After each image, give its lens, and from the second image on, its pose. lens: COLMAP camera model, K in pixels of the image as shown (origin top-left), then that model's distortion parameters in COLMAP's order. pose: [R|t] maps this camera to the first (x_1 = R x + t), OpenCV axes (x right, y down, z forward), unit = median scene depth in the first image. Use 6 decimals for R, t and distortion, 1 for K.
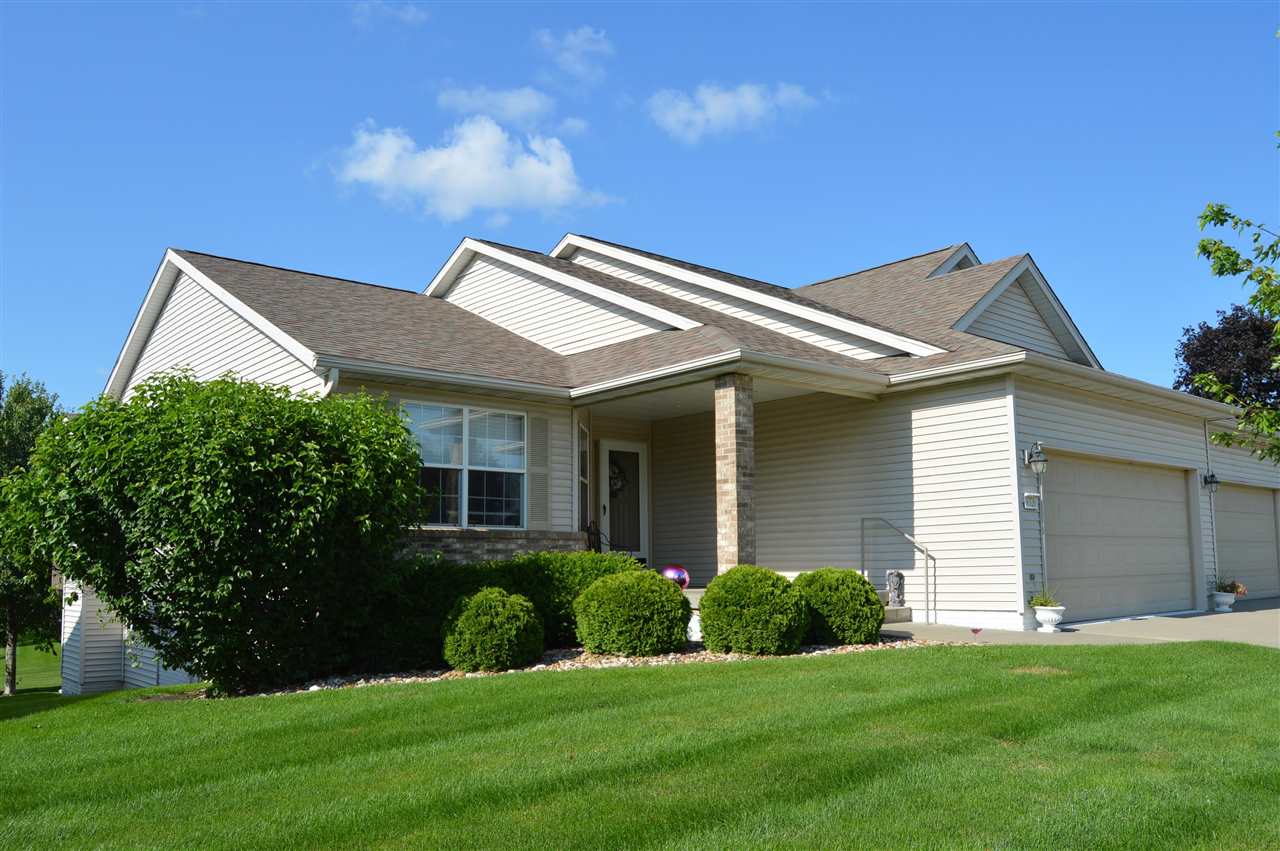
lens RADIAL K [[1025.1, 0, 639.0], [0, 1025.1, 440.9], [0, 0, 1]] dist [-0.100272, 0.048670]
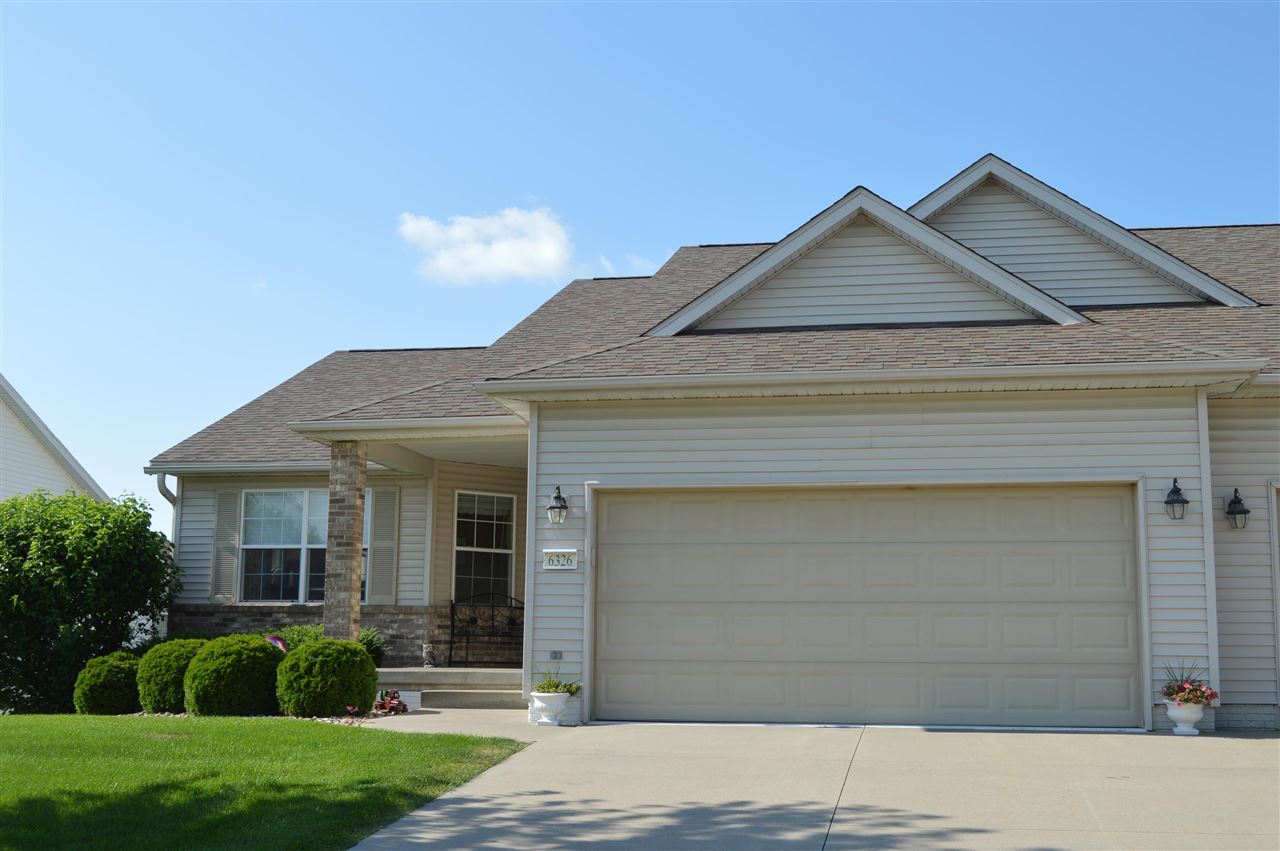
lens RADIAL K [[1565.8, 0, 640.0], [0, 1565.8, 425.5], [0, 0, 1]] dist [-0.031796, -0.022385]
pose [[0.606782, -0.106140, -0.787750, 1.348536], [0.080370, 0.994158, -0.072044, 0.046559], [0.790795, -0.019596, 0.611767, 0.287377]]
